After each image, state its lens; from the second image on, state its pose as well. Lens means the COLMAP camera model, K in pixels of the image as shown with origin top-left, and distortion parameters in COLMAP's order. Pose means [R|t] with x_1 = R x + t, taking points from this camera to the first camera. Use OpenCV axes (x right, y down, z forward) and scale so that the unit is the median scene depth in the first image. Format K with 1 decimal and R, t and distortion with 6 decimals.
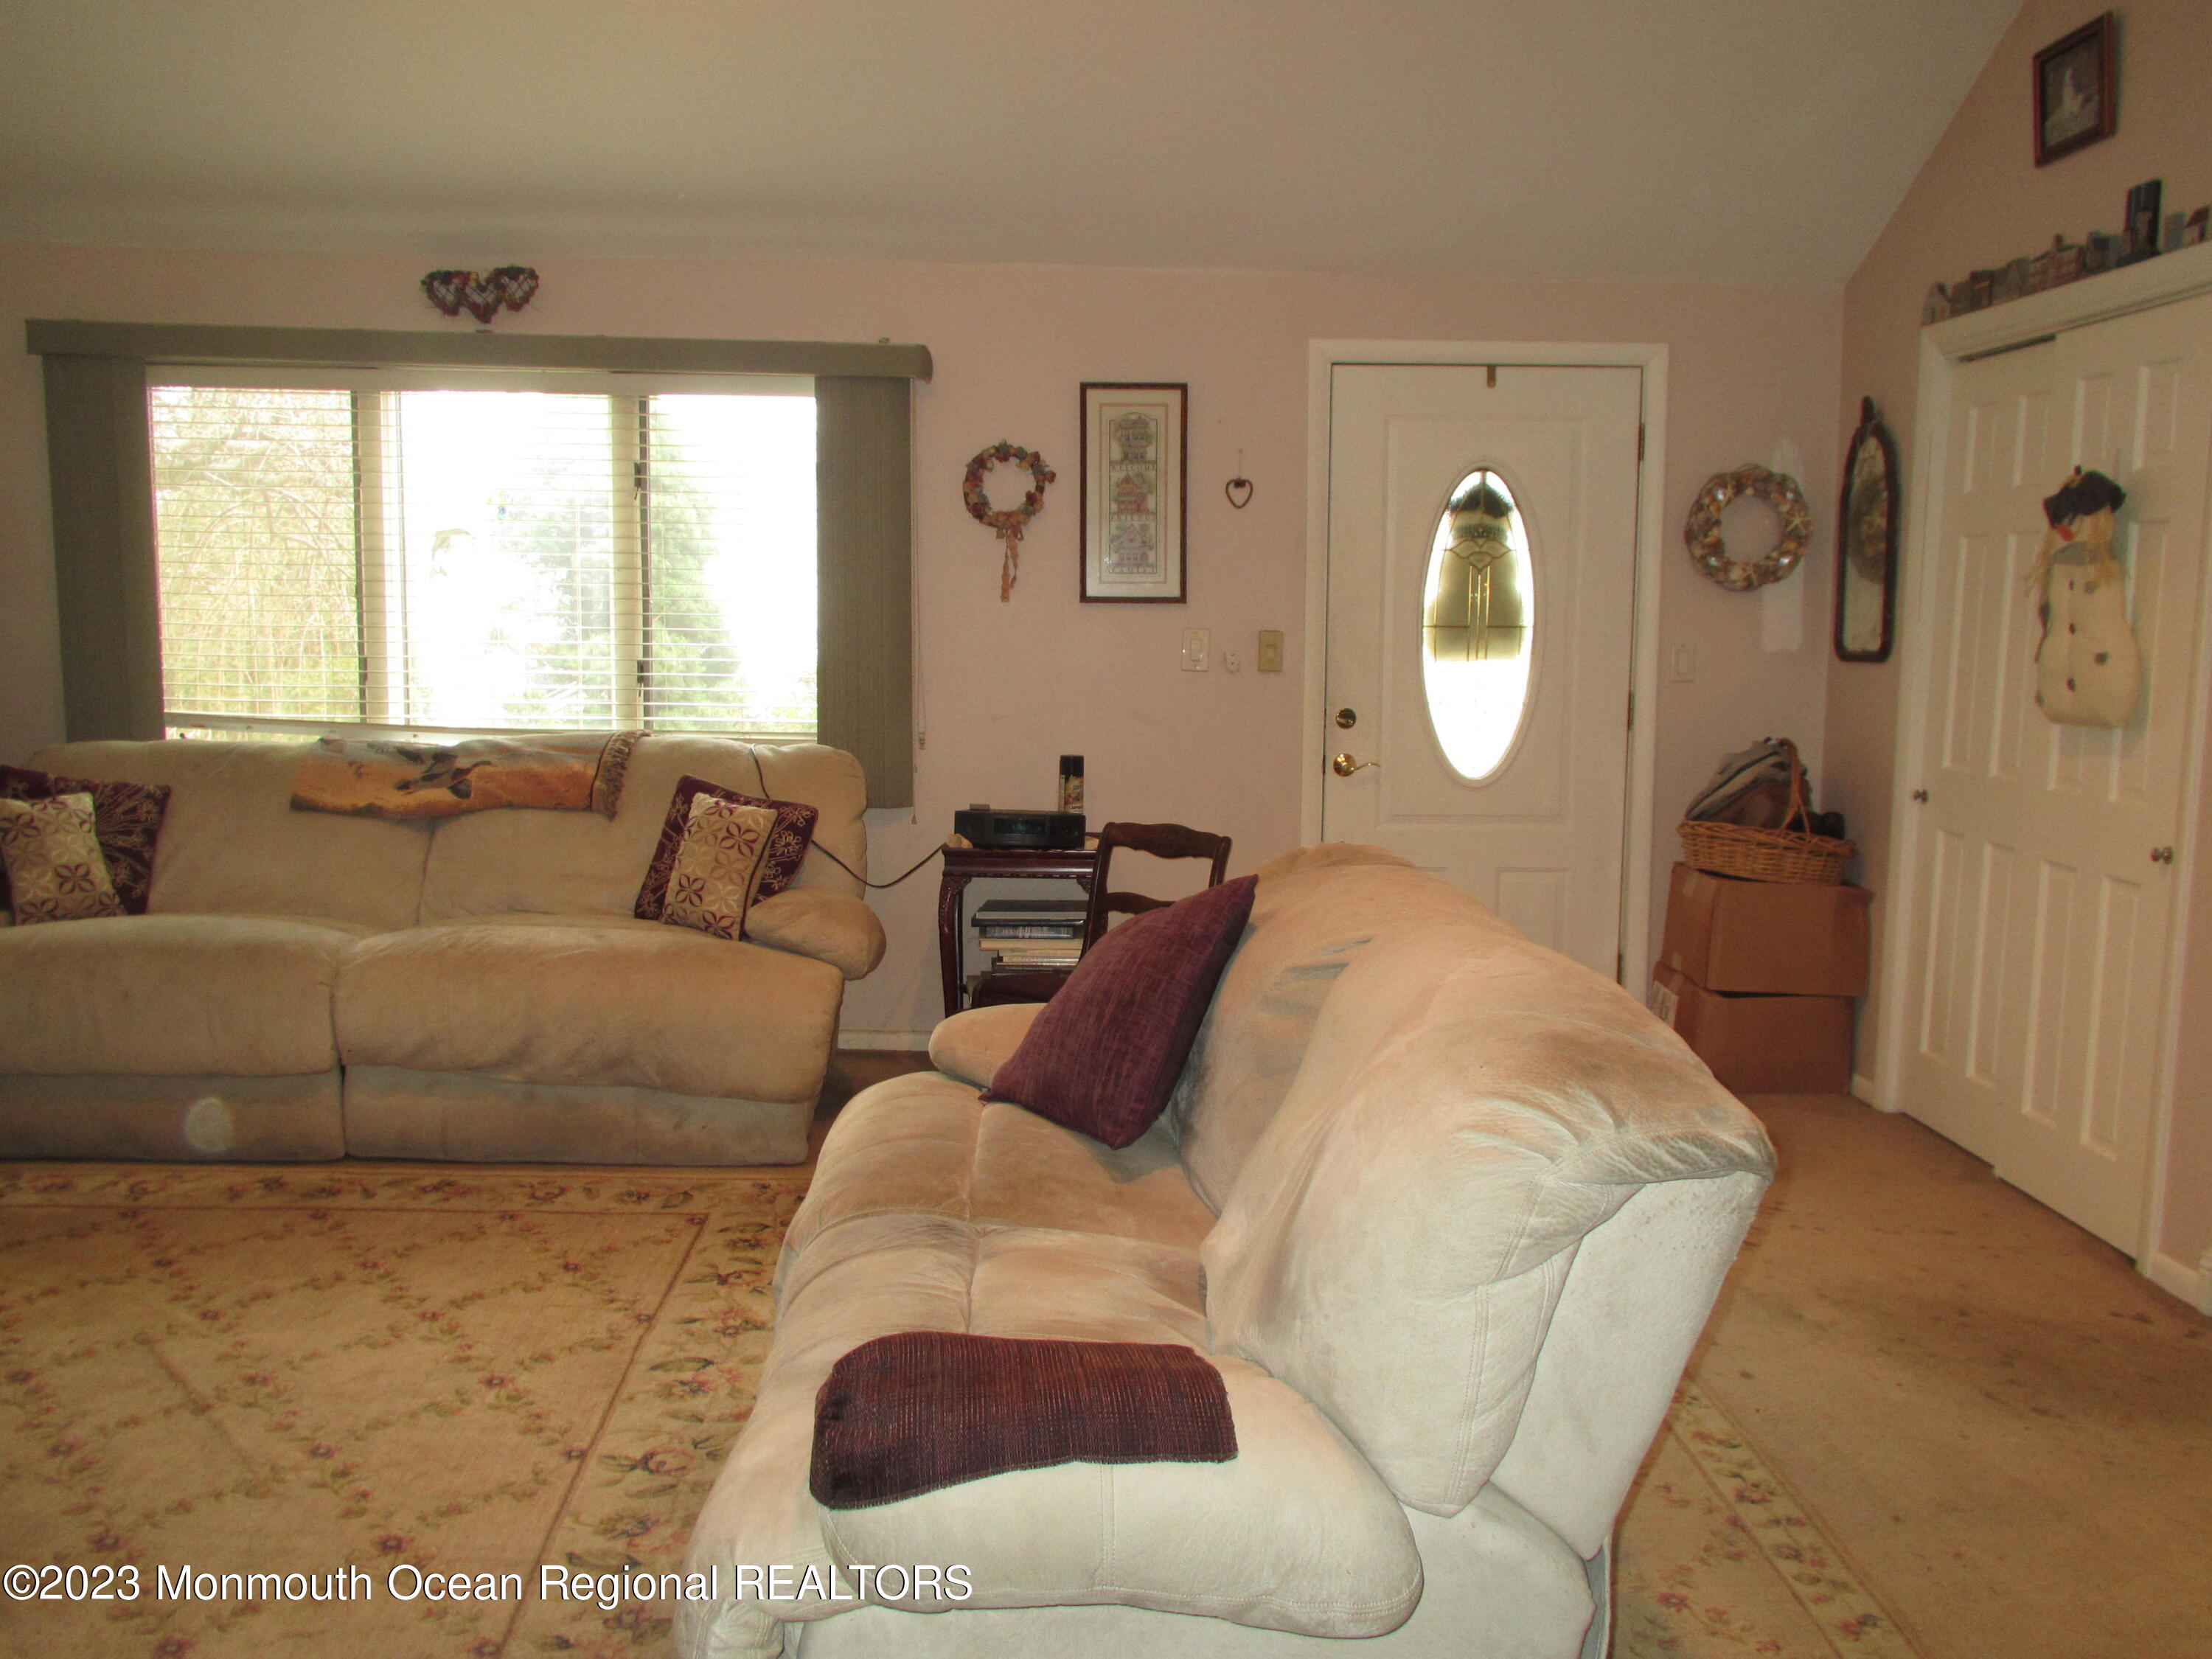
lens RADIAL K [[1845.2, 0, 1106.0], [0, 1845.2, 829.5], [0, 0, 1]] dist [-0.017625, -0.003313]
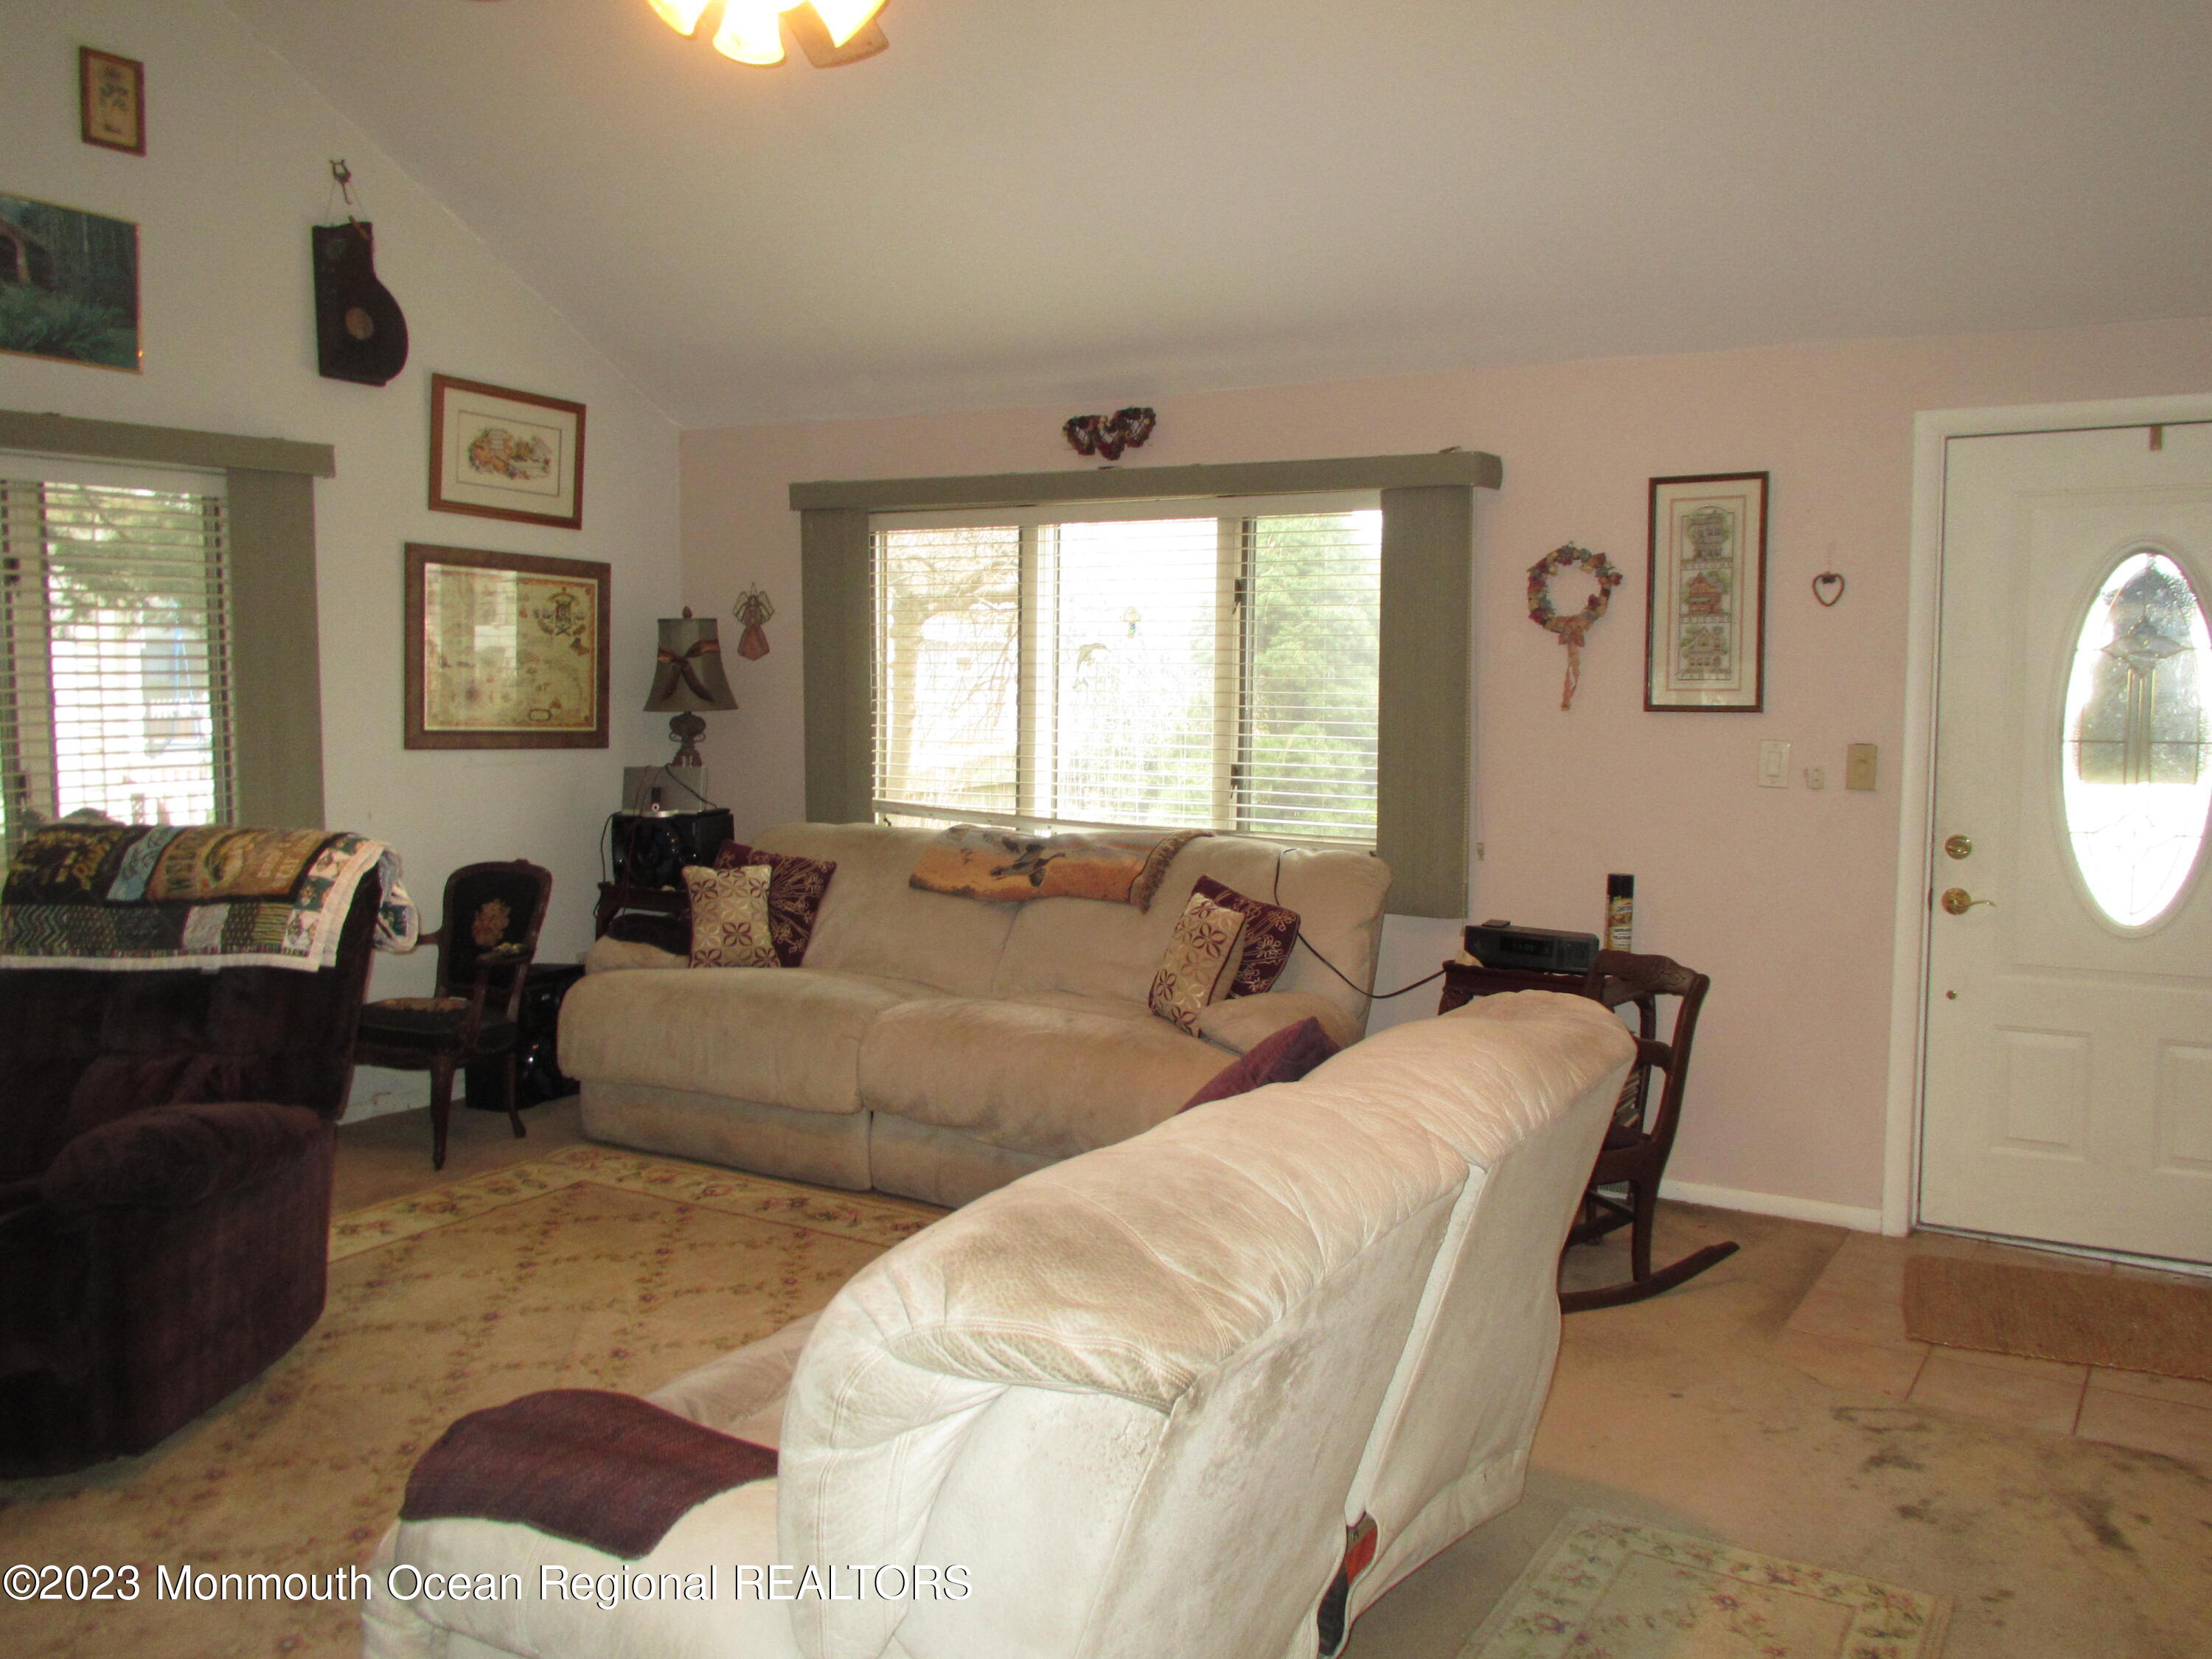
lens RADIAL K [[1845.2, 0, 1106.0], [0, 1845.2, 829.5], [0, 0, 1]] dist [-0.017625, -0.003313]
pose [[0.838759, 0.036383, -0.543286, 0.273456], [-0.062352, 0.997620, -0.029454, -0.019358], [0.540921, 0.058580, 0.839031, 0.075004]]
